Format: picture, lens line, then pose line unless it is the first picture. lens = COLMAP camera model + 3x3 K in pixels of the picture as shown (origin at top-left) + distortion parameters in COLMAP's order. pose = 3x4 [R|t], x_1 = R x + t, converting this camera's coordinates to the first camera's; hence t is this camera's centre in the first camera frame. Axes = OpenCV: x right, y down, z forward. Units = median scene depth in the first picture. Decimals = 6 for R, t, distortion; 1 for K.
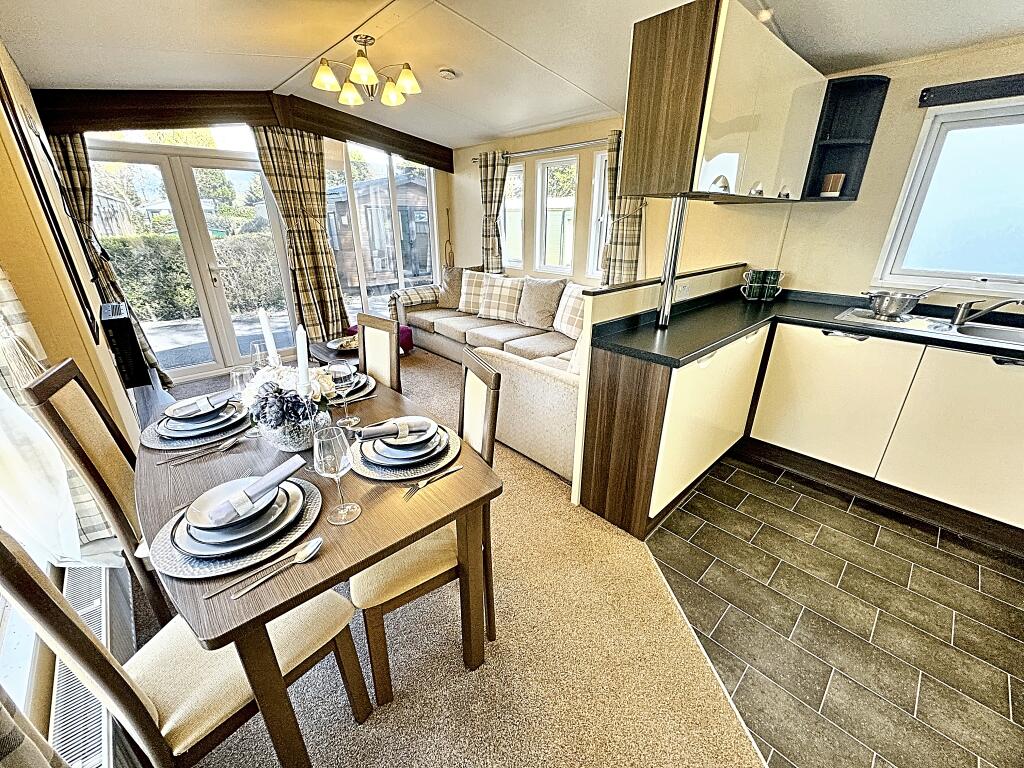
lens RADIAL K [[408.9, 0, 512.7], [0, 408.9, 383.1], [0, 0, 1]] dist [-0.001132, 0.000379]
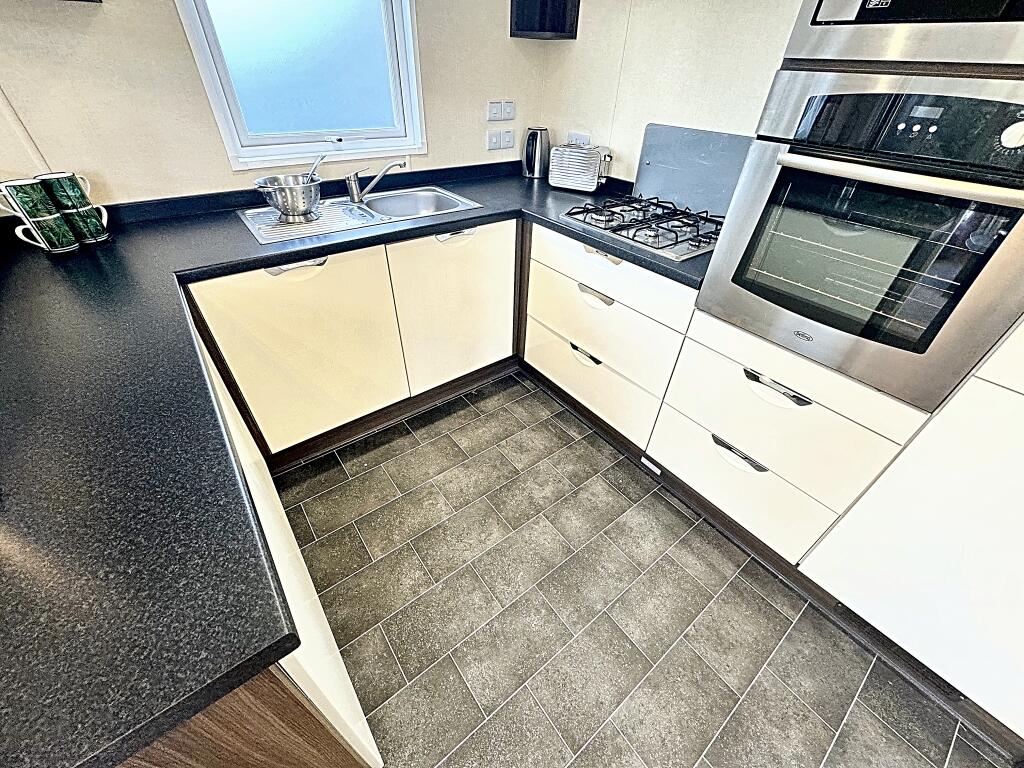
lens RADIAL K [[408.9, 0, 512.7], [0, 408.9, 383.1], [0, 0, 1]] dist [-0.001132, 0.000379]
pose [[0.091631, -0.617876, 0.780918, 0.227083], [0.339238, 0.756677, 0.558890, -0.227412], [-0.936227, 0.213706, 0.278941, 0.552650]]
